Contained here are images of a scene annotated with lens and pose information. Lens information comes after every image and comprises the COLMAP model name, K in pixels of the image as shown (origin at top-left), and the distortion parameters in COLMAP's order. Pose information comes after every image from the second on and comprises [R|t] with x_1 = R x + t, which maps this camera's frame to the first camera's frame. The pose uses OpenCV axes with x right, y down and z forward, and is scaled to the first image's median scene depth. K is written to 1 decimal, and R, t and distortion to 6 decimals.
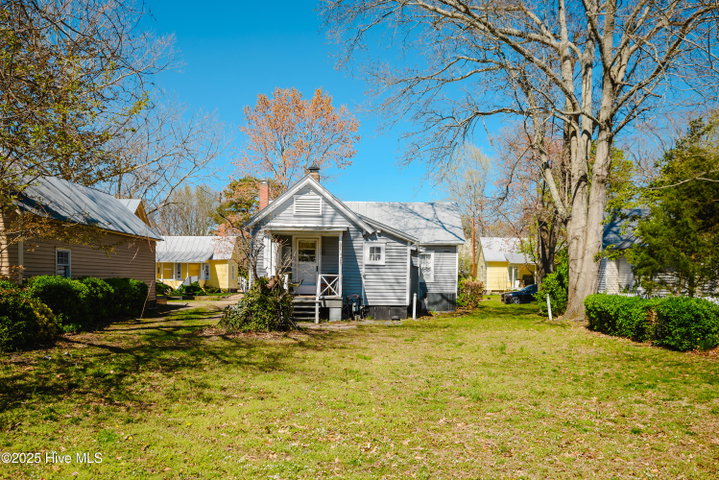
lens RADIAL K [[657.8, 0, 358.3], [0, 657.8, 238.8], [0, 0, 1]] dist [-0.001408, 0.000000]
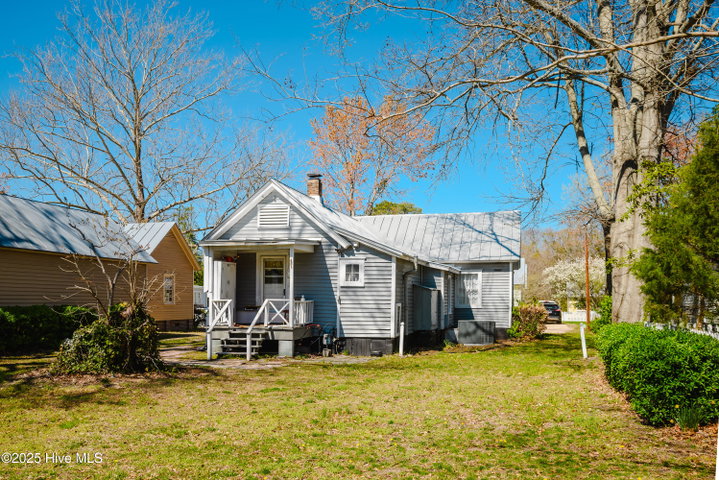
lens RADIAL K [[657.8, 0, 360.5], [0, 657.8, 242.3], [0, 0, 1]] dist [-0.001408, 0.000000]
pose [[0.964249, -0.029884, -0.263309, 0.247920], [0.020776, 0.999088, -0.037307, 0.015893], [0.264184, 0.030503, 0.963990, 0.228526]]
